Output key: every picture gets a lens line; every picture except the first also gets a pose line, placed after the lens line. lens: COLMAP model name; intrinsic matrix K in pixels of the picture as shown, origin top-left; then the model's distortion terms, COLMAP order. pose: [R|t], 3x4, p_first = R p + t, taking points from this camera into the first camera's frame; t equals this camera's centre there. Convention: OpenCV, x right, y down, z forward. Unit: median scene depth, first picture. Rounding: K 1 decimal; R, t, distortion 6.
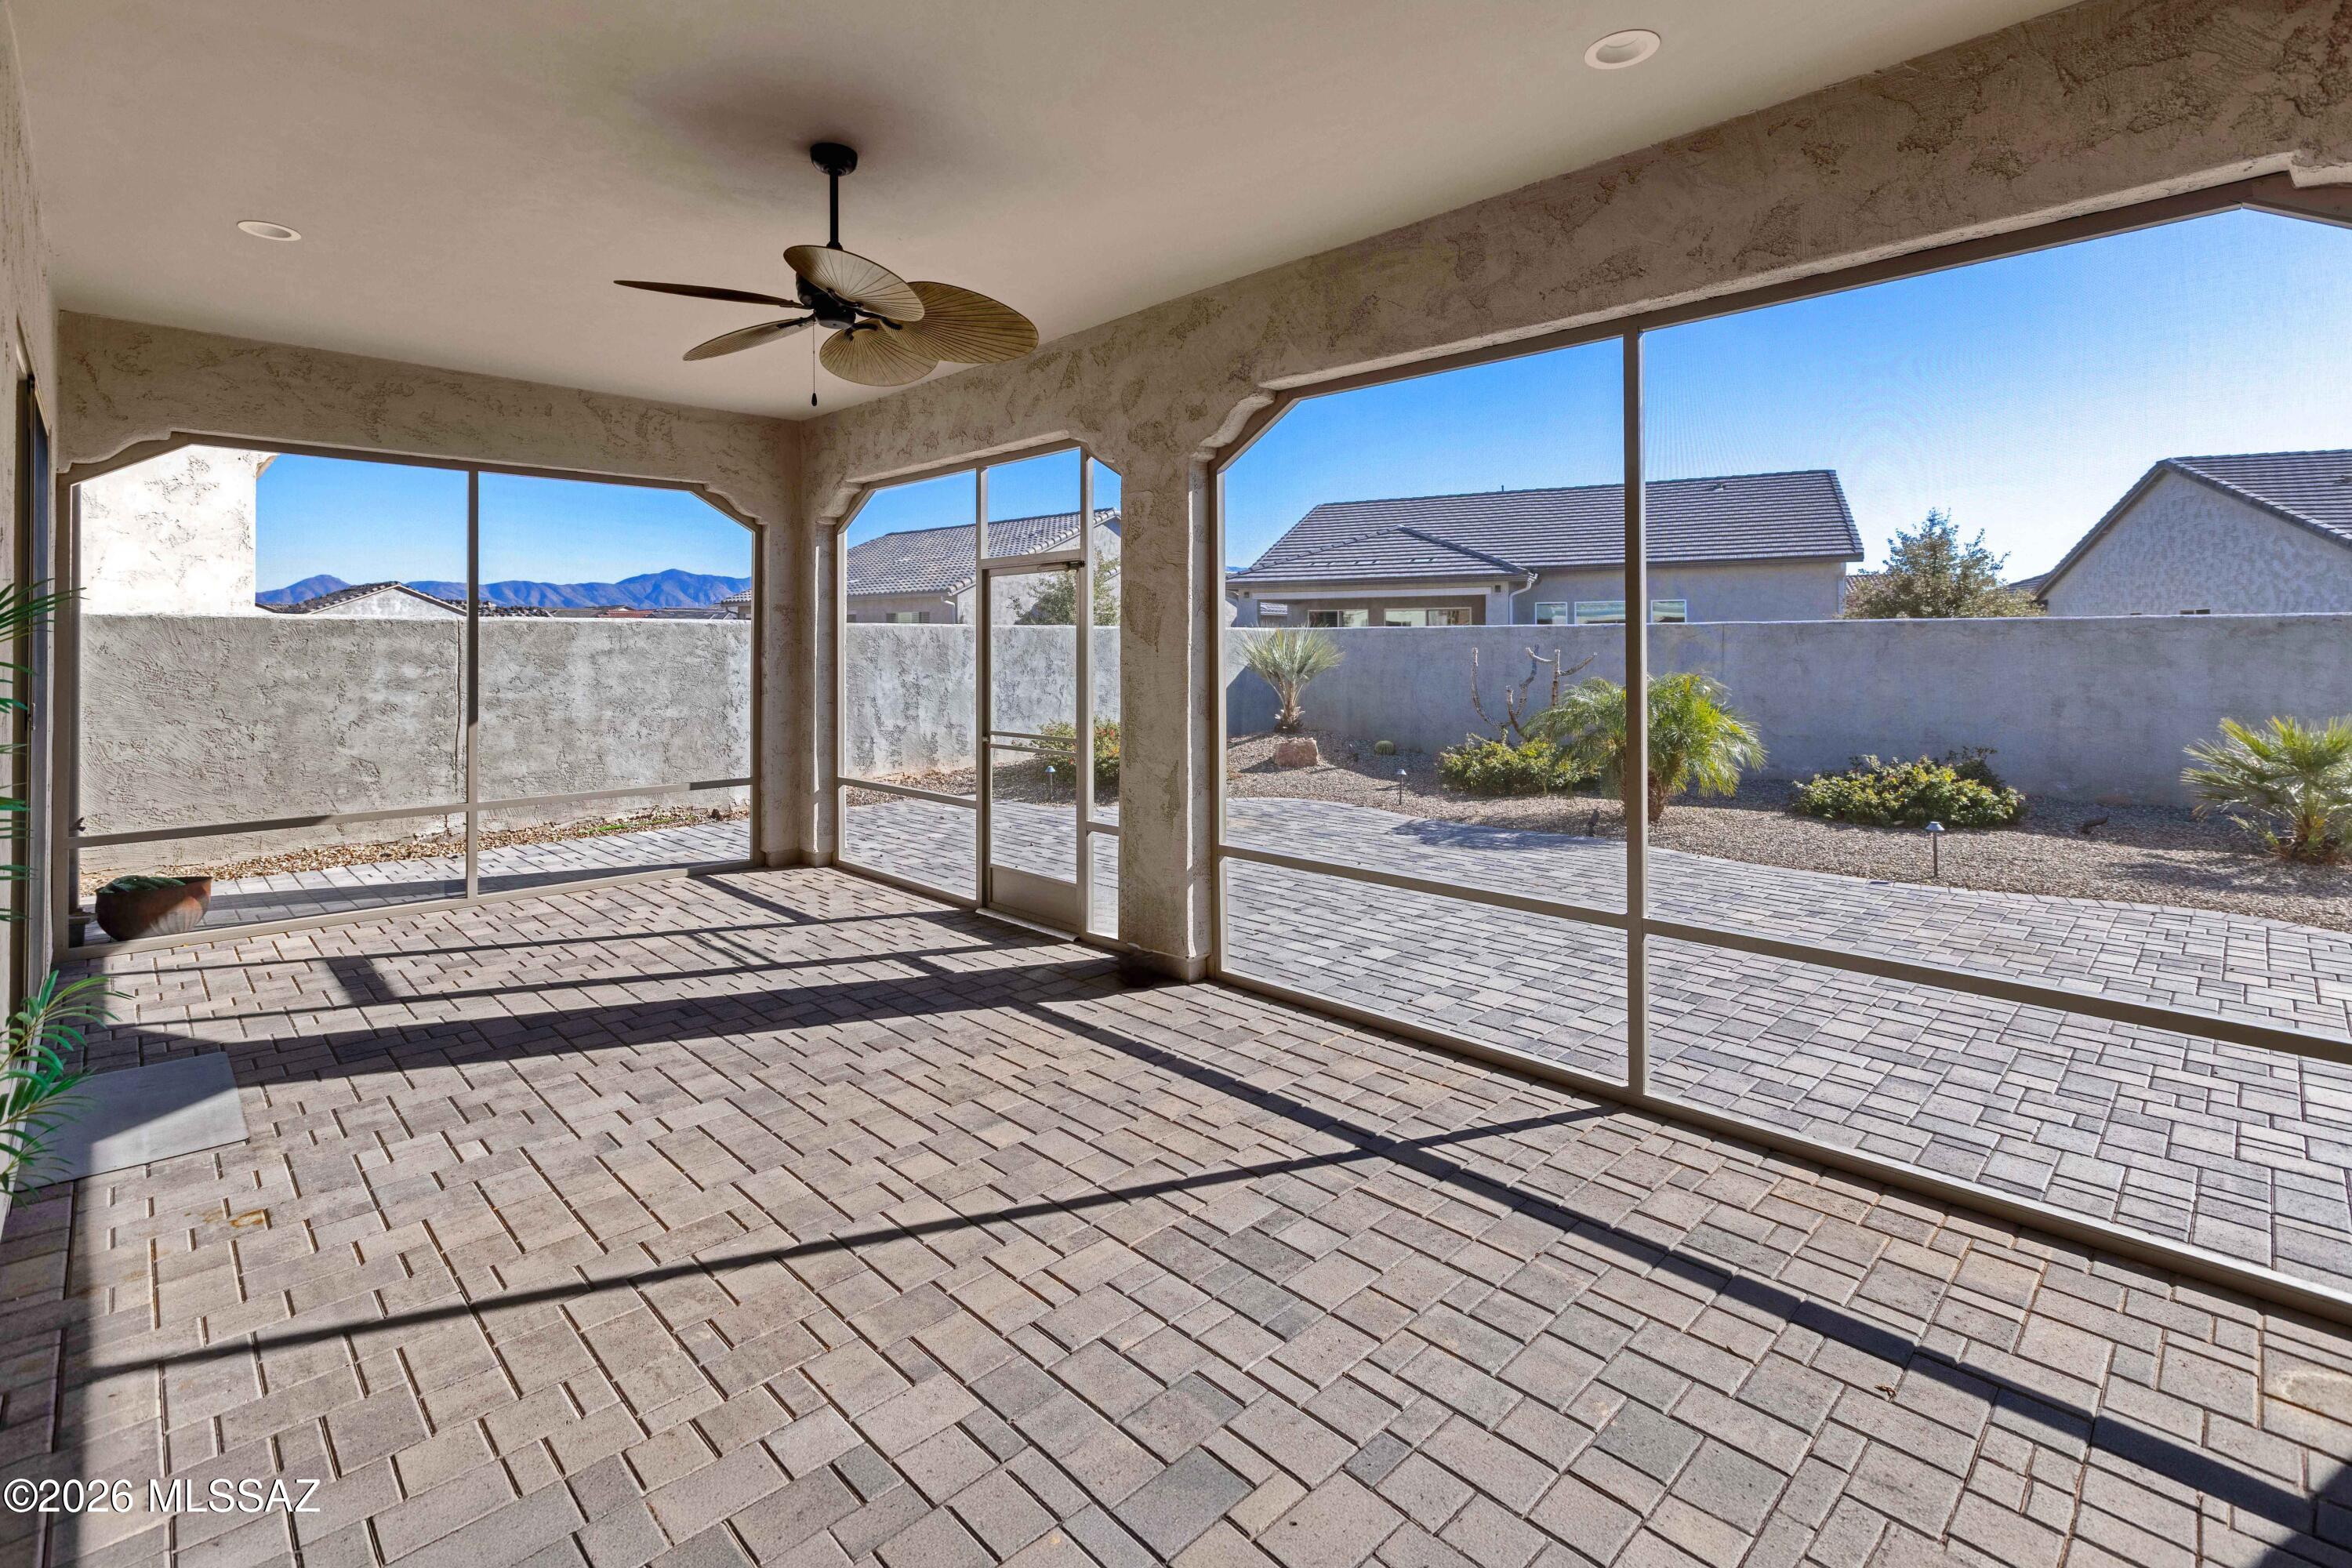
lens RADIAL K [[1088.9, 0, 1175.8], [0, 1088.9, 636.9], [0, 0, 1]] dist [0.001984, 0.001491]
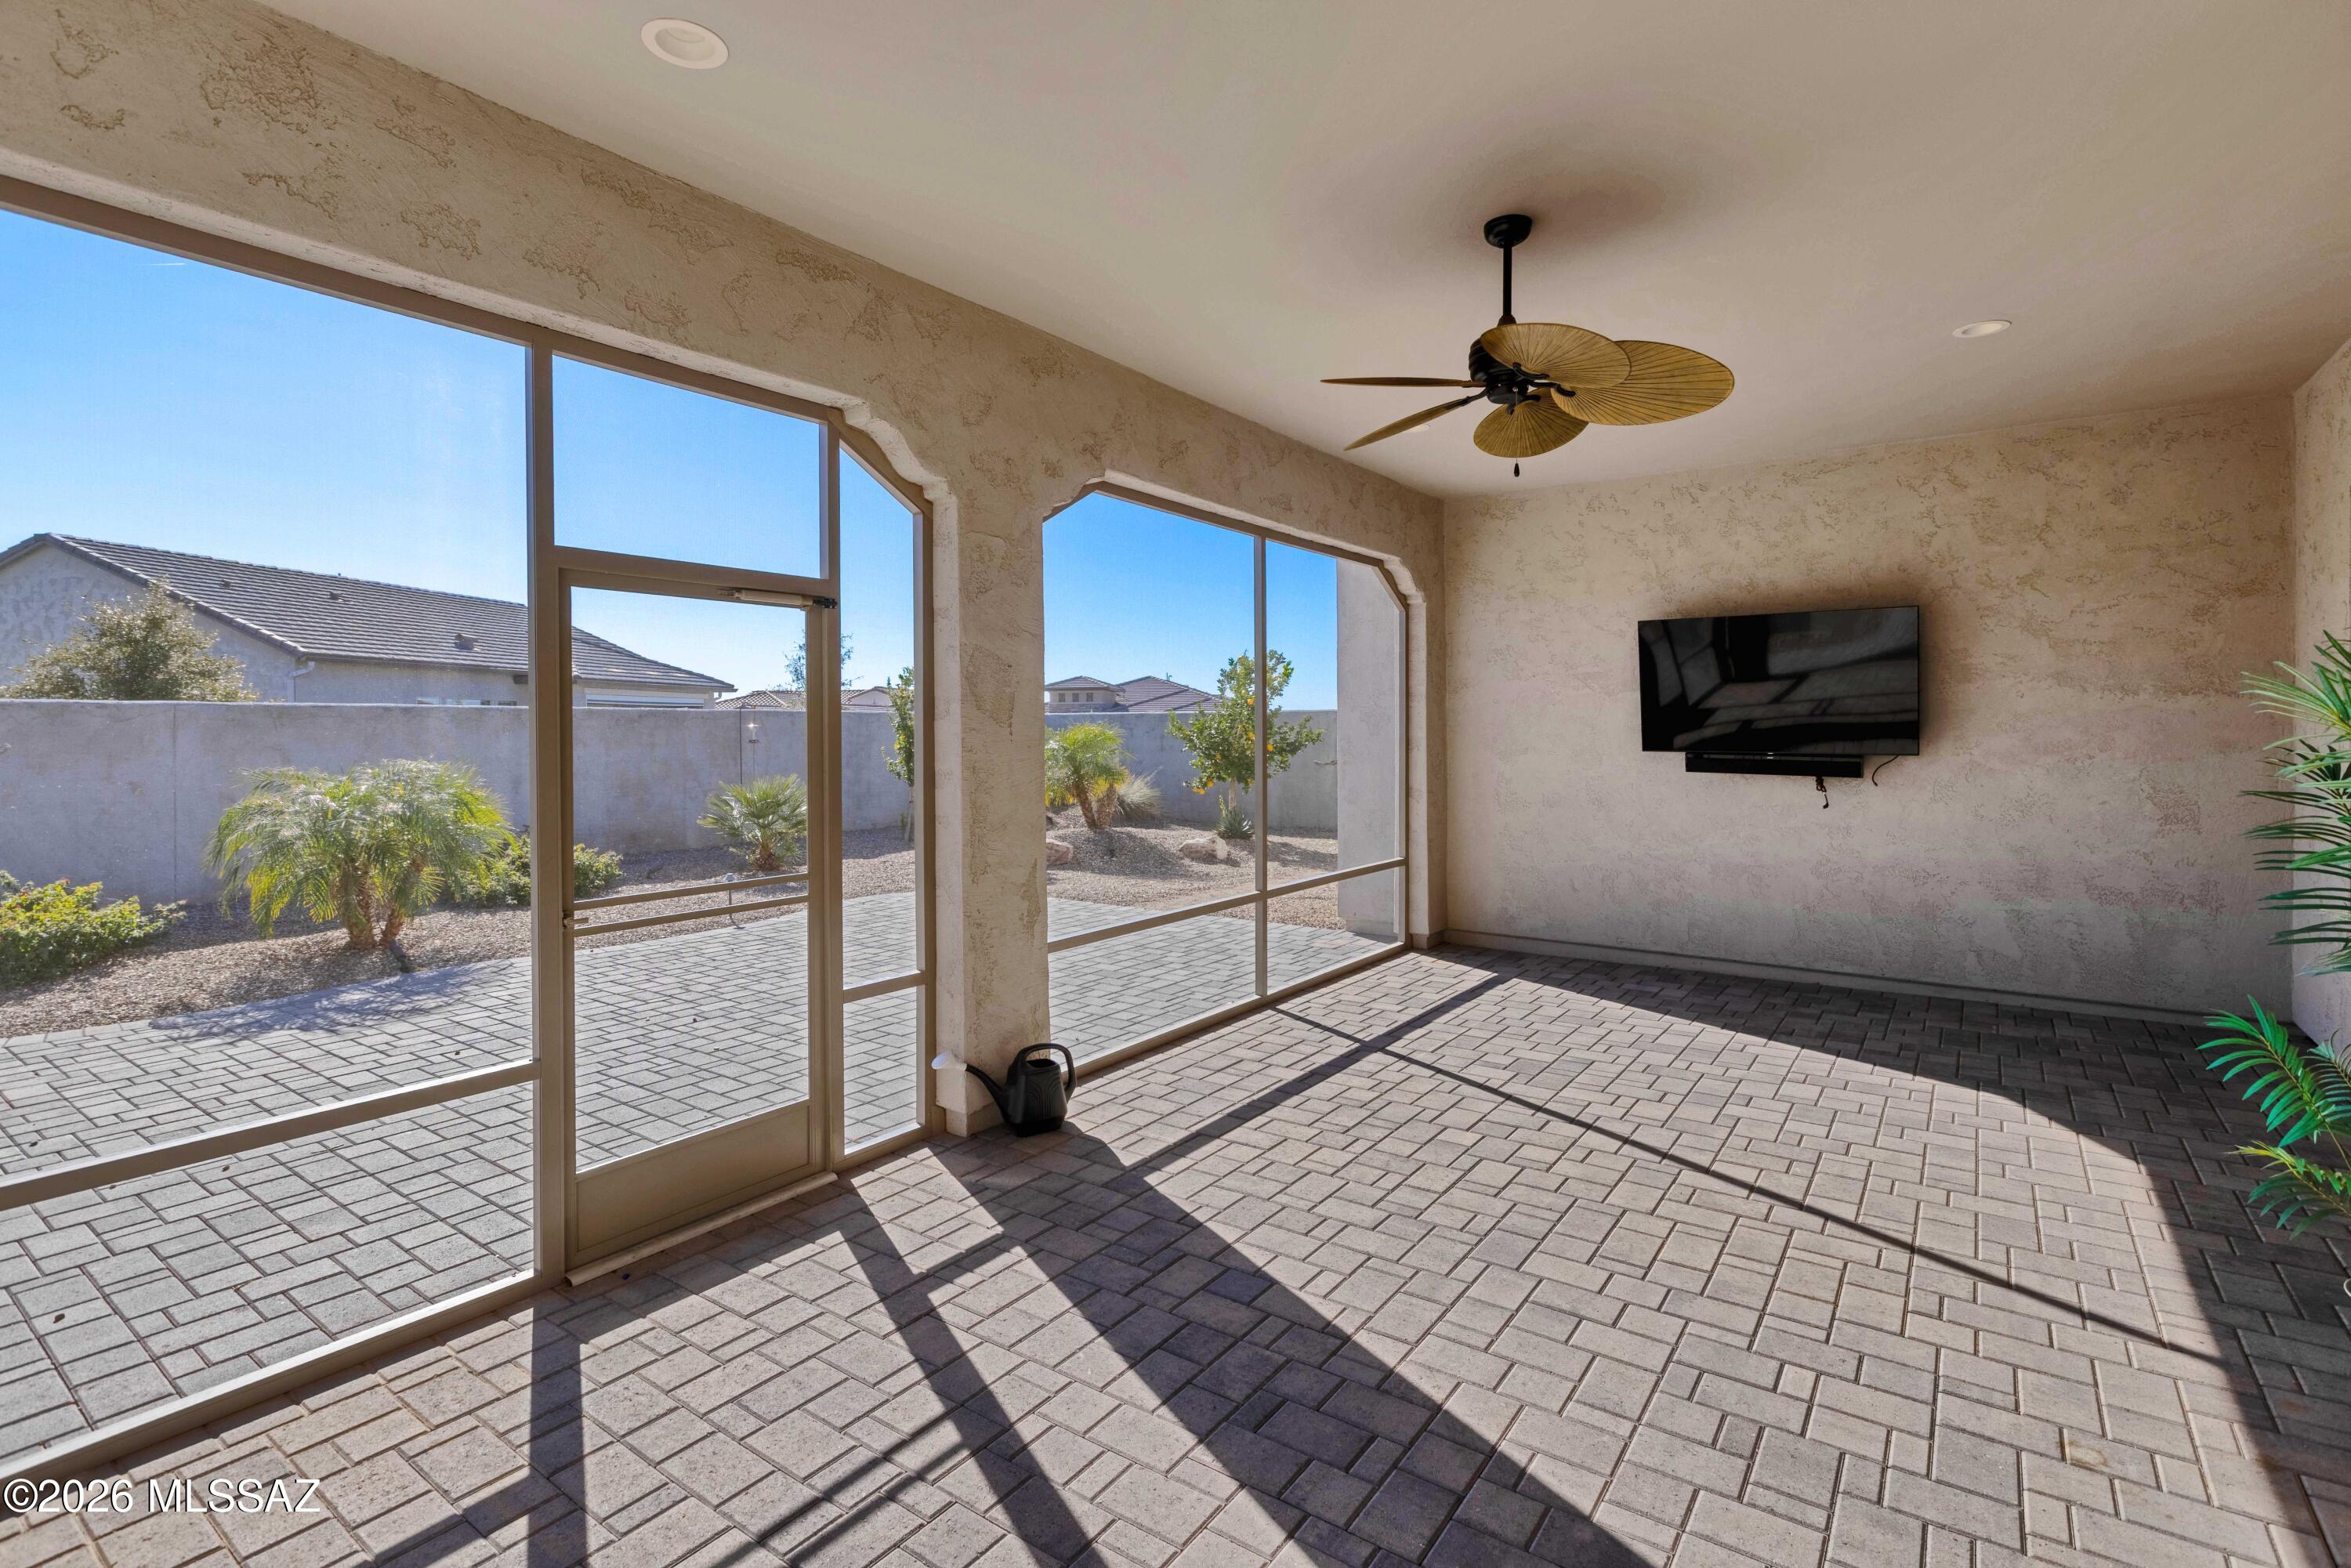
lens RADIAL K [[1096.0, 0, 1175.1], [0, 1096.0, 732.9], [0, 0, 1]] dist [0.001429, -0.001058]
pose [[-0.165879, -0.002728, 0.986142, -1.242597], [-0.003406, 0.999992, 0.002194, 0.014200], [-0.986140, -0.002995, -0.165887, 1.457123]]
